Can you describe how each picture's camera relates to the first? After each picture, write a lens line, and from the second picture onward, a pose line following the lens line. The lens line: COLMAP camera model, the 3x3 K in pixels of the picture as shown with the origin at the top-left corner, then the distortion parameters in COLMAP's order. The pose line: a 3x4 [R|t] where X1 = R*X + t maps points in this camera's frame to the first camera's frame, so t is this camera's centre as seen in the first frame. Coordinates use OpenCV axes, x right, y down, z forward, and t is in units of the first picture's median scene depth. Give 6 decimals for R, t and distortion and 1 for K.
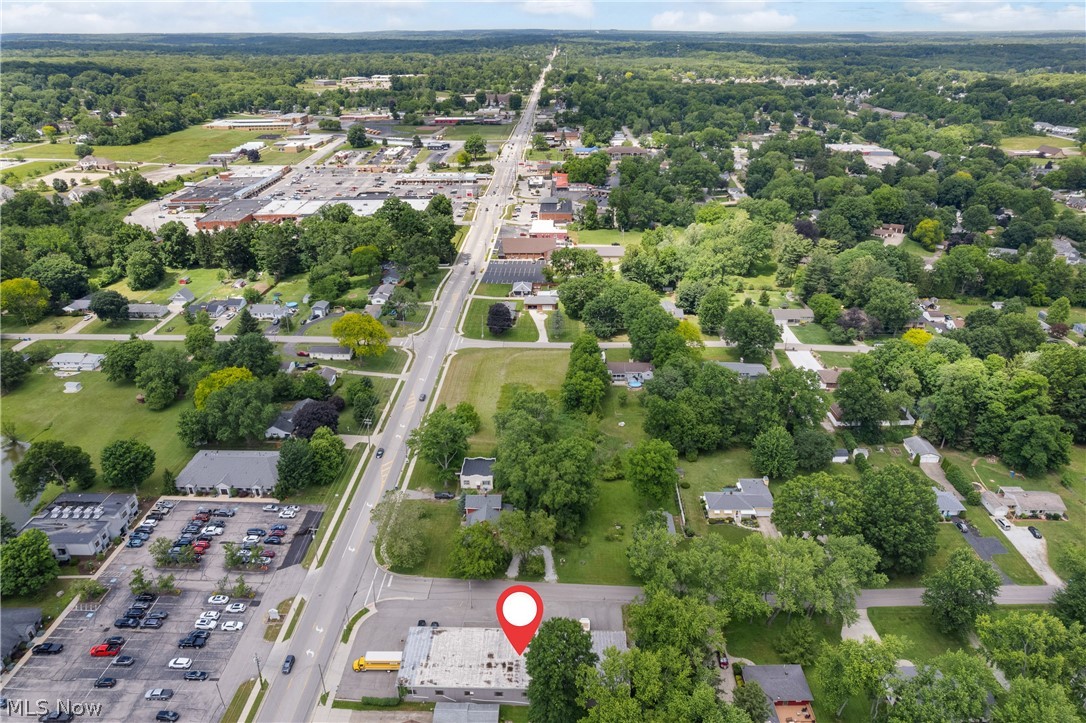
lens RADIAL K [[691.1, 0, 549.9], [0, 691.1, 361.8], [0, 0, 1]] dist [-0.036702, 0.001055]
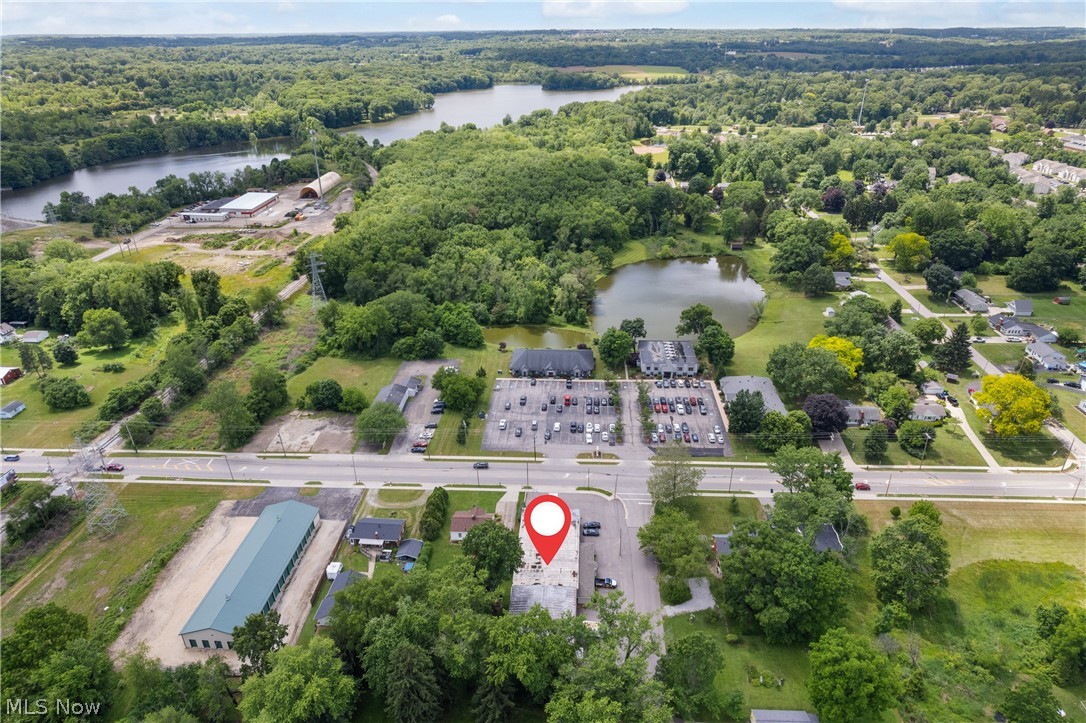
lens RADIAL K [[691.1, 0, 549.9], [0, 691.1, 361.8], [0, 0, 1]] dist [-0.036702, 0.001055]
pose [[-0.028808, 0.440817, -0.897135, 0.738556], [-0.430489, 0.804539, 0.409142, -0.288773], [0.902136, 0.397993, 0.166590, 0.601333]]
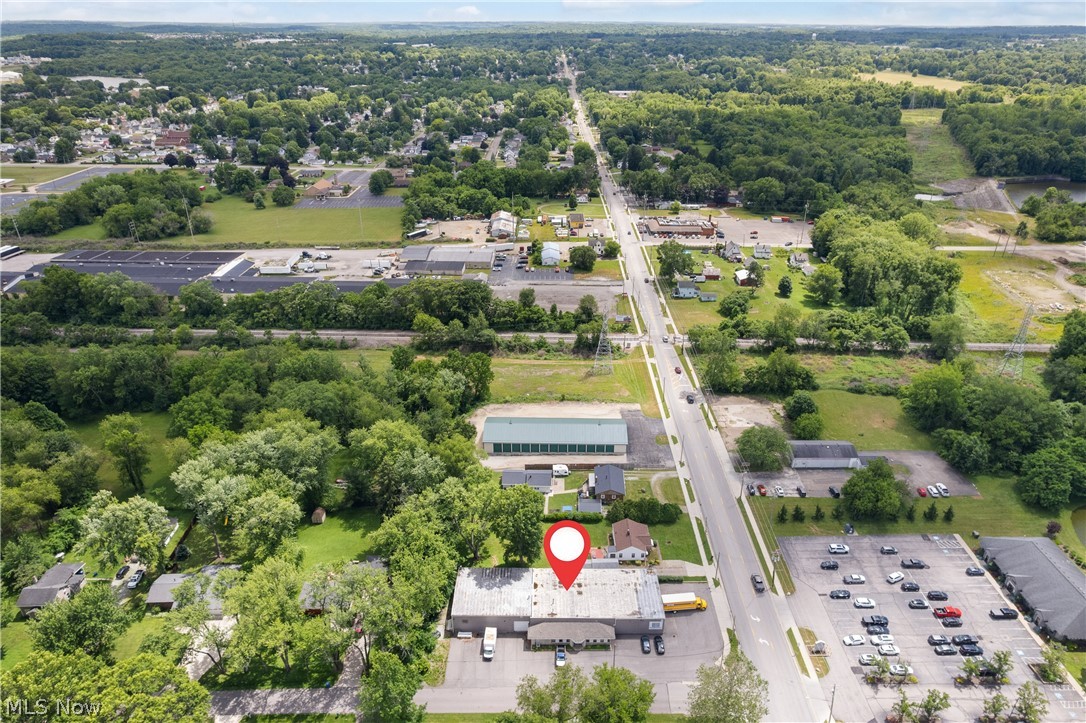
lens RADIAL K [[691.1, 0, 549.9], [0, 691.1, 361.8], [0, 0, 1]] dist [-0.036702, 0.001055]
pose [[-0.999754, 0.006208, -0.021283, -0.014740], [-0.013140, 0.607268, 0.794389, -0.597608], [0.017857, 0.794473, -0.607037, 1.226466]]
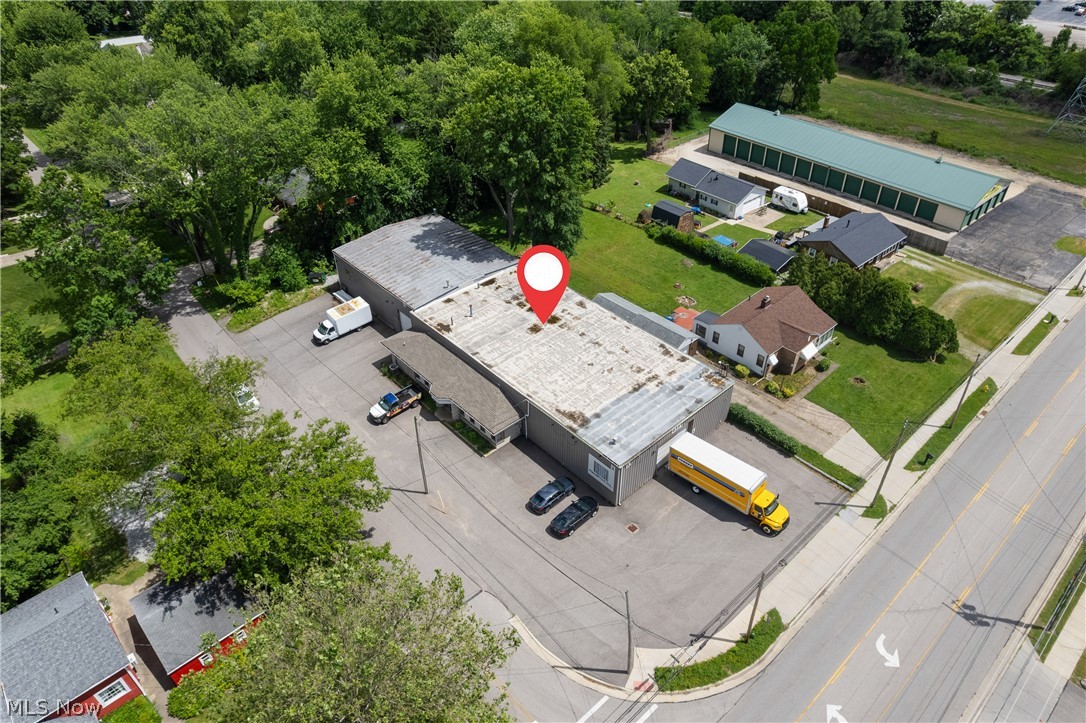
lens RADIAL K [[691.1, 0, 549.9], [0, 691.1, 361.8], [0, 0, 1]] dist [-0.036702, 0.001055]
pose [[-0.688554, -0.439068, 0.577159, -0.339814], [0.323572, 0.526248, 0.786361, 0.058969], [-0.648995, 0.728205, -0.220280, 0.996506]]
